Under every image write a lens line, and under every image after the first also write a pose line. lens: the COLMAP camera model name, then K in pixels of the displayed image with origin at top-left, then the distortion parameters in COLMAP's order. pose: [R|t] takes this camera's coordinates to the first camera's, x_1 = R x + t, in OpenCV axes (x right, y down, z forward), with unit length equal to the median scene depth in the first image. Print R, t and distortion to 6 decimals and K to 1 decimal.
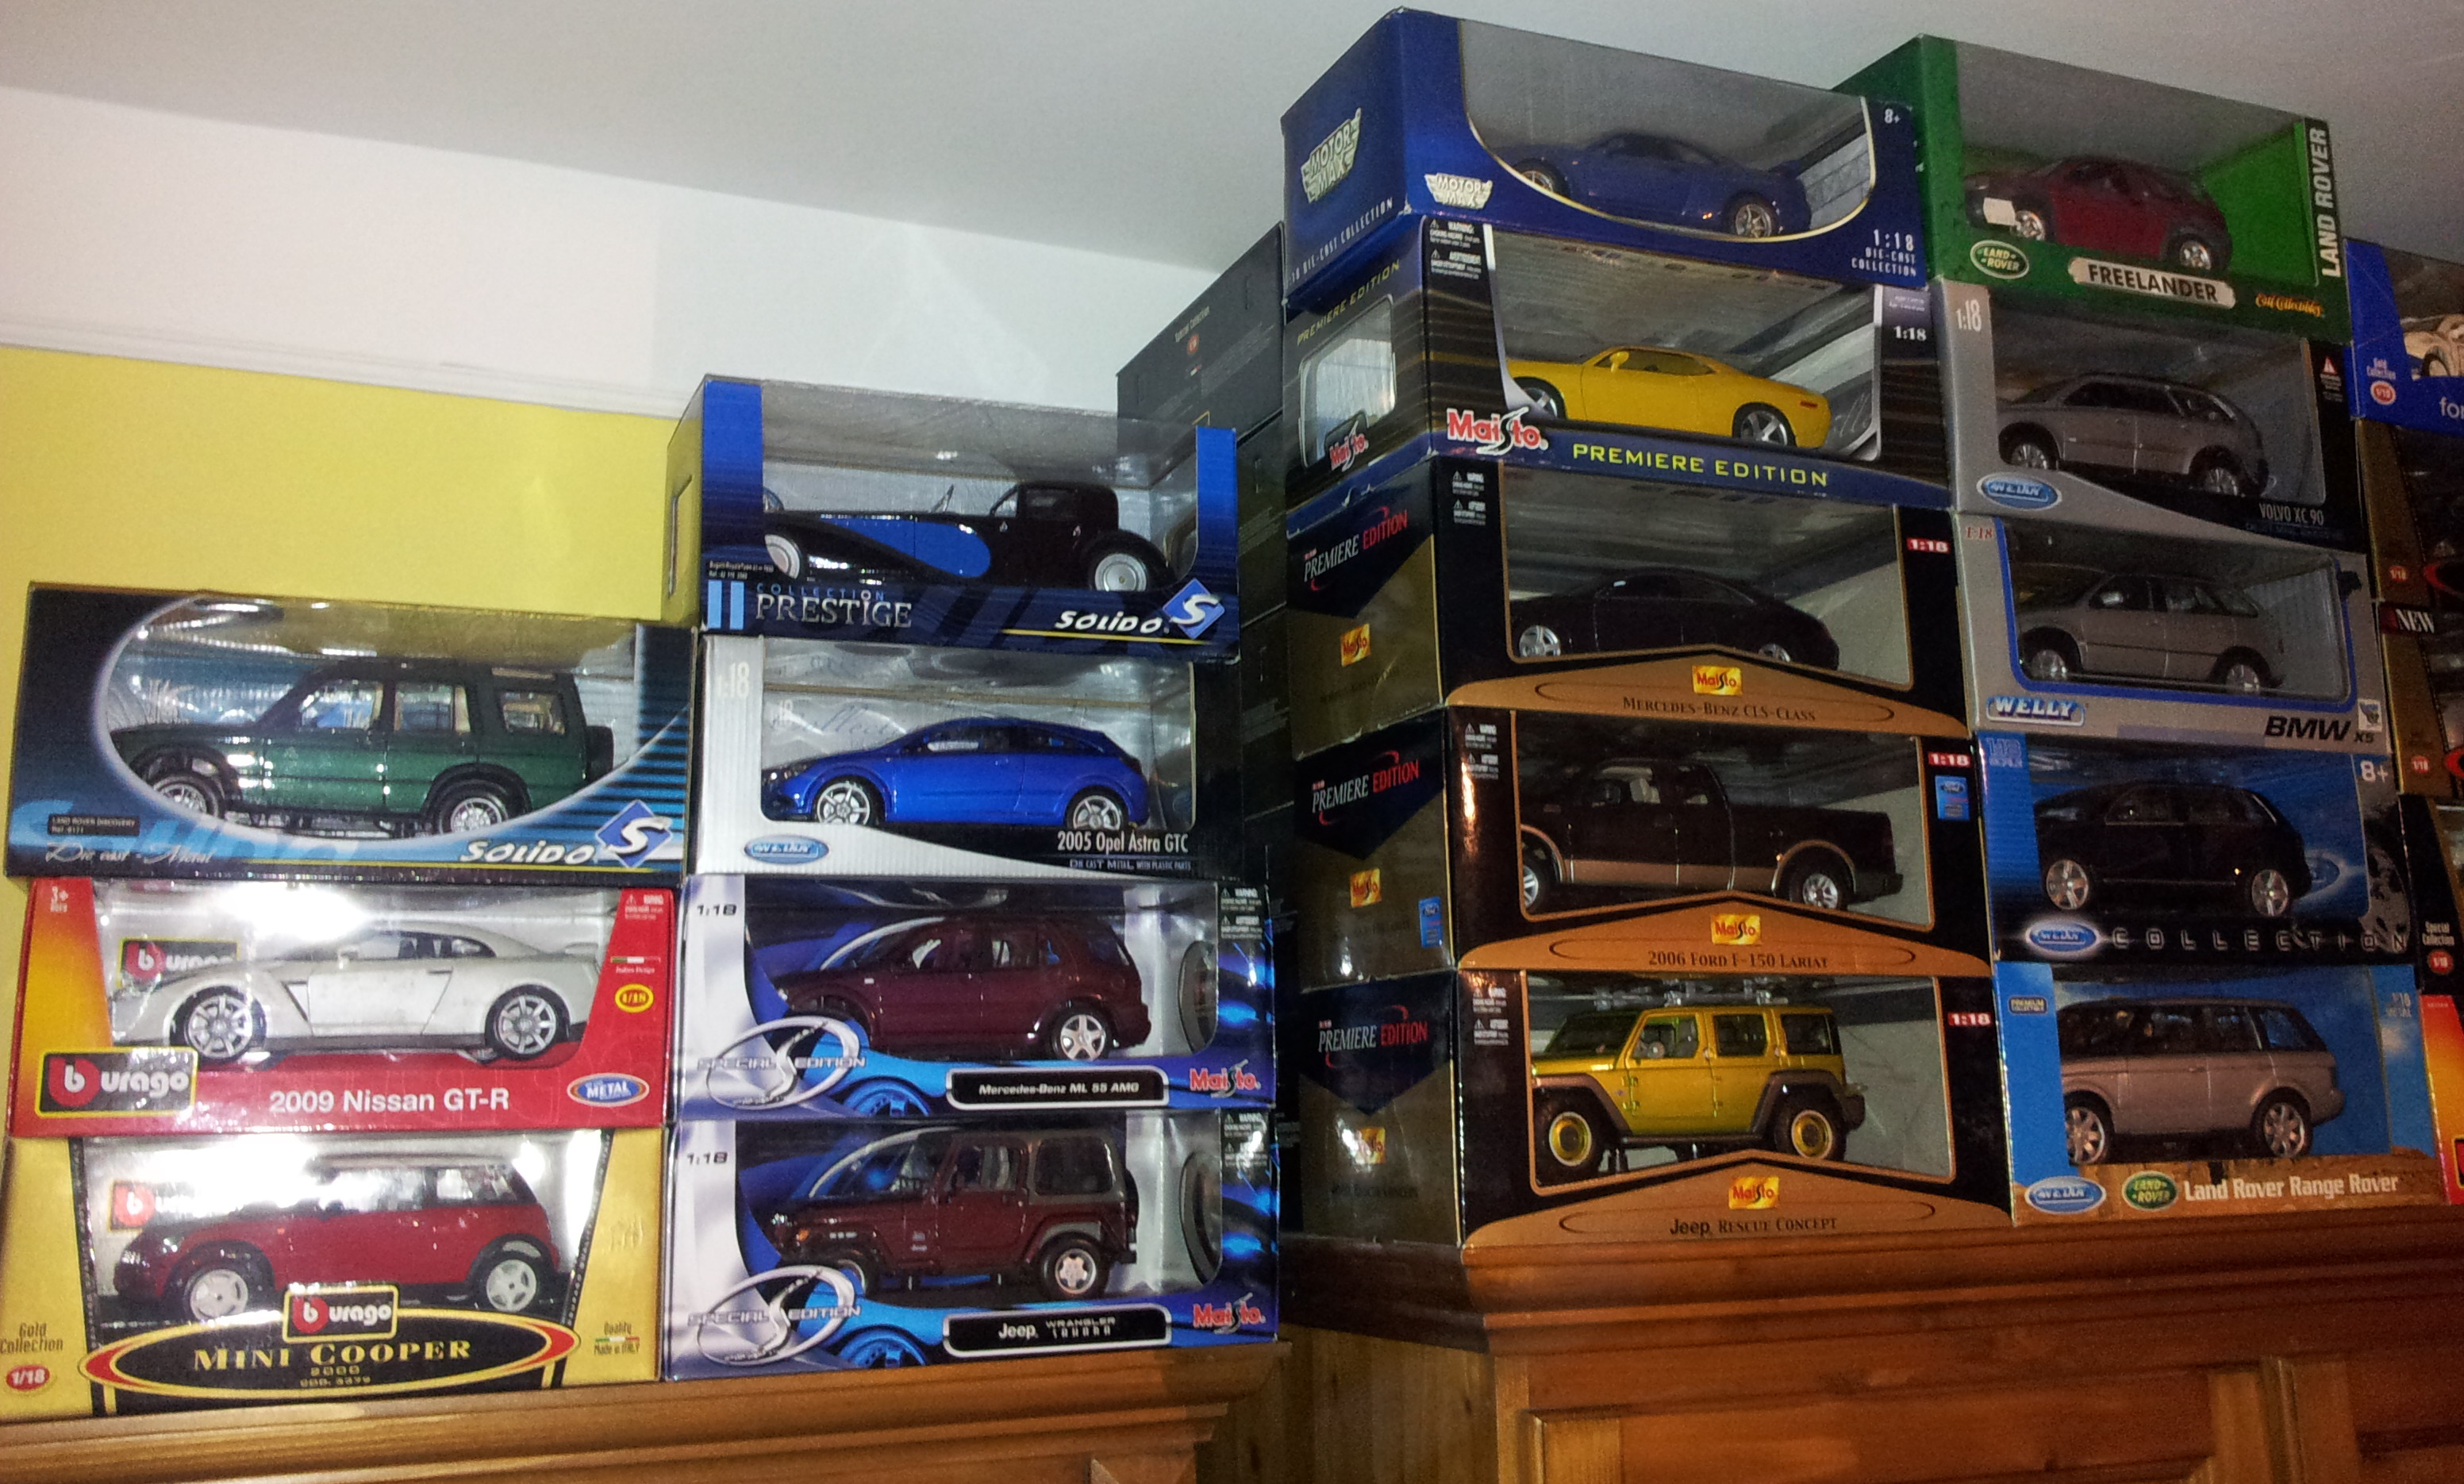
lens RADIAL K [[2201.0, 0, 1236.0], [0, 2201.0, 653.5], [0, 0, 1]] dist [0.008333, -0.009503]
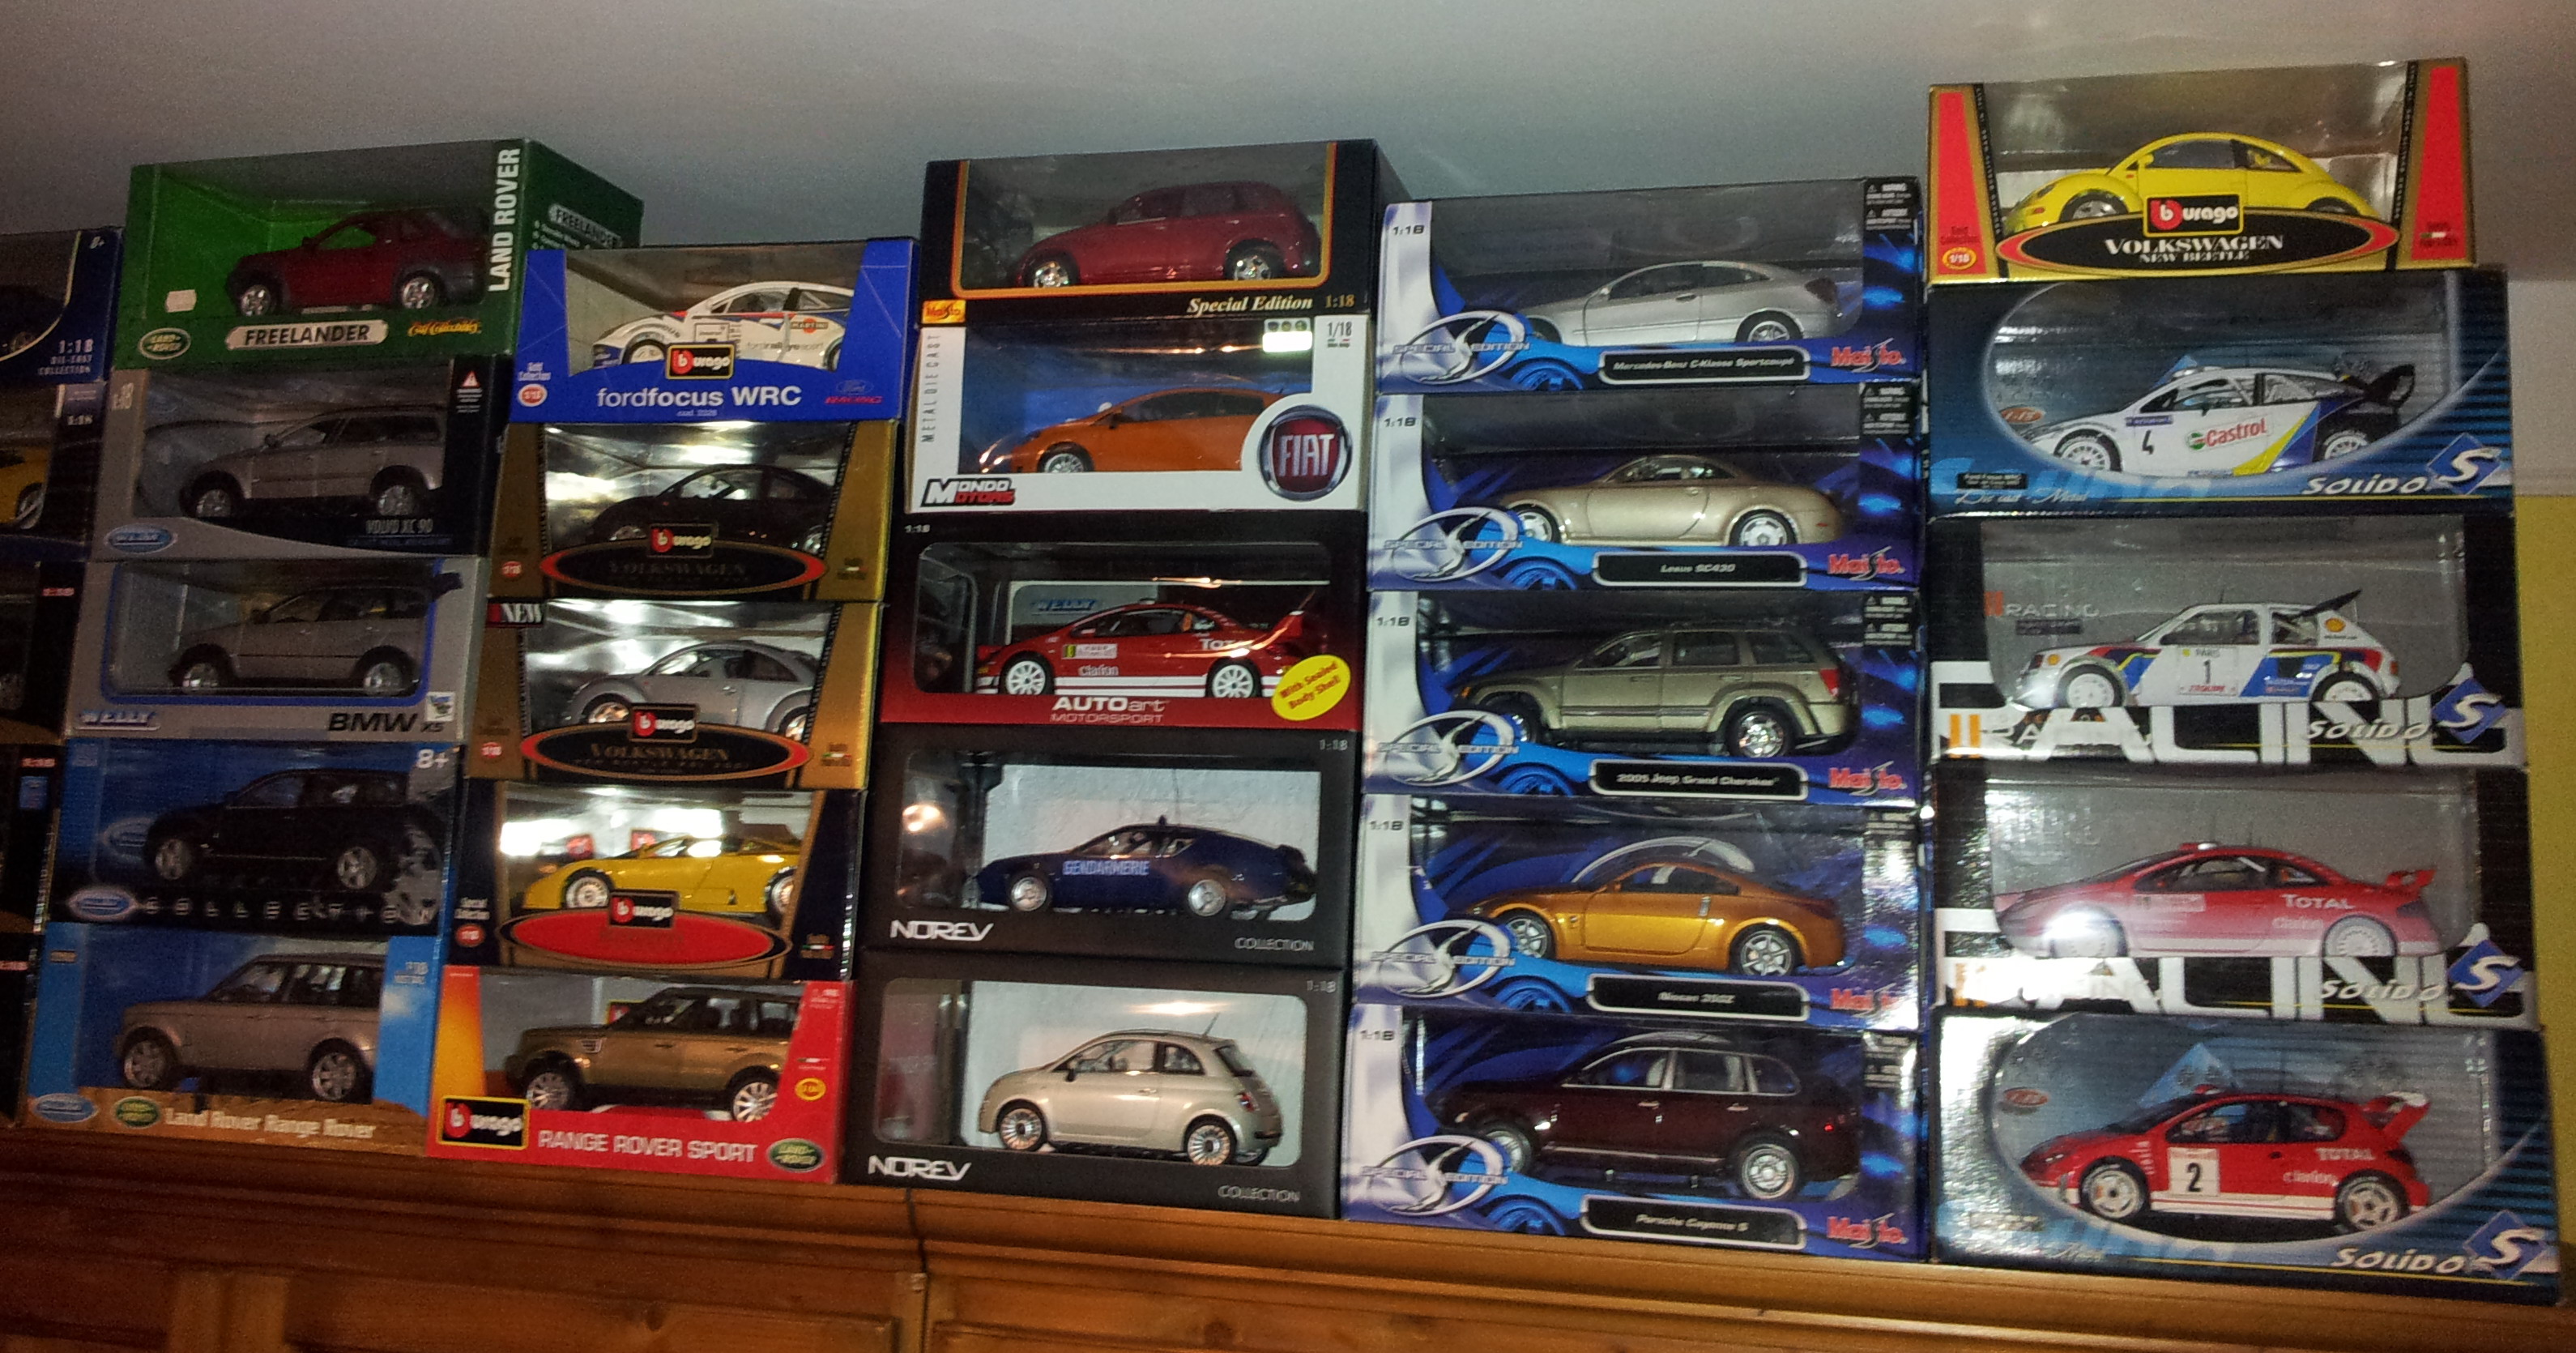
lens RADIAL K [[2048.9, 0, 1292.1], [0, 2048.9, 680.5], [0, 0, 1]] dist [0.006740, -0.002563]
pose [[0.787283, -0.035021, -0.615596, 1.486287], [0.068603, 0.997162, 0.031008, 0.012792], [0.612763, -0.066644, 0.787452, 0.468704]]
